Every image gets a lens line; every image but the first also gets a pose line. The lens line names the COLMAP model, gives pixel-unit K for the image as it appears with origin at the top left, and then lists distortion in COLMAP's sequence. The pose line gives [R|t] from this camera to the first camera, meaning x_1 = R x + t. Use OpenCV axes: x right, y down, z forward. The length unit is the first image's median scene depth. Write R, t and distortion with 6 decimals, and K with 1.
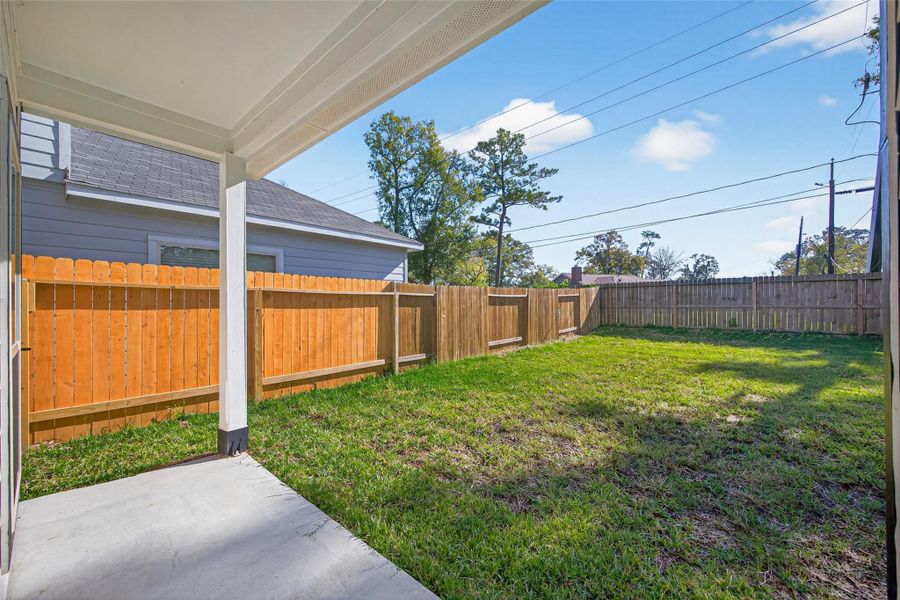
lens RADIAL K [[346.8, 0, 447.3], [0, 346.8, 301.8], [0, 0, 1]] dist [0.008751, -0.001705]
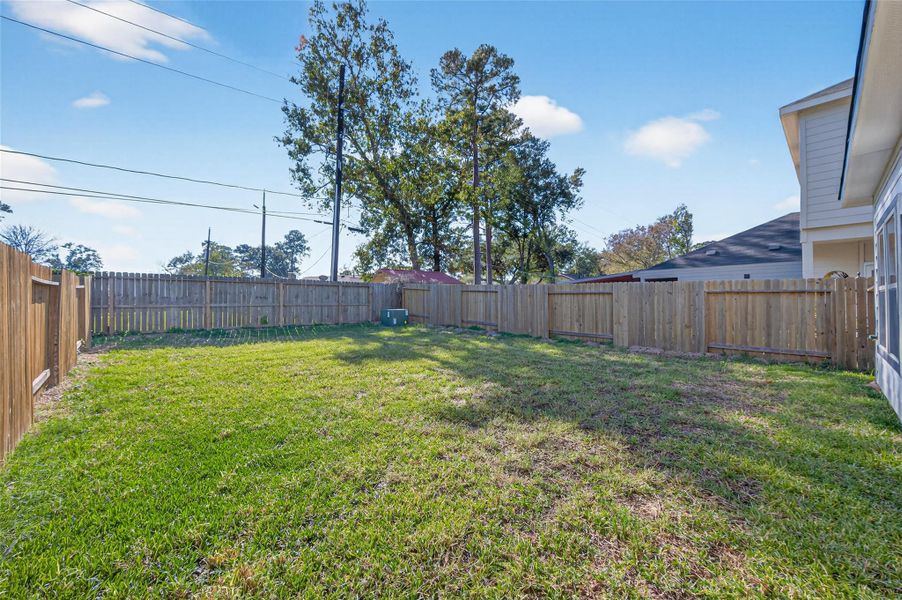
lens RADIAL K [[347.5, 0, 458.1], [0, 347.5, 299.4], [0, 0, 1]] dist [0.008751, -0.001705]
pose [[0.108888, 0.010428, 0.993999, -0.563423], [-0.002879, 0.999944, -0.010175, 0.018689], [-0.994050, -0.001754, 0.108912, 1.047198]]
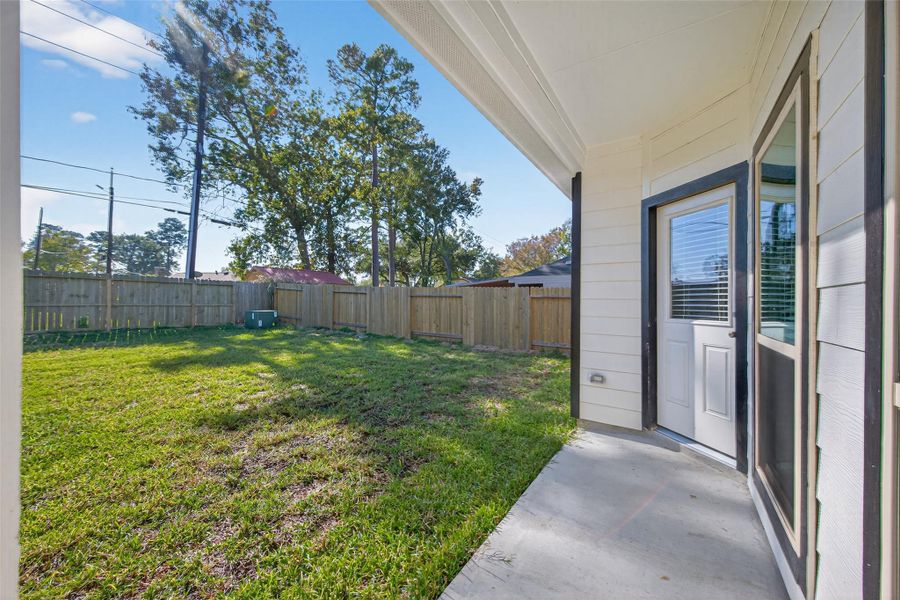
lens RADIAL K [[346.8, 0, 453.1], [0, 346.8, 300.2], [0, 0, 1]] dist [0.008751, -0.001705]
pose [[-0.128223, 0.012348, 0.991668, -0.626632], [-0.011242, 0.999840, -0.013903, 0.010764], [-0.991682, -0.012931, -0.128064, 0.626918]]
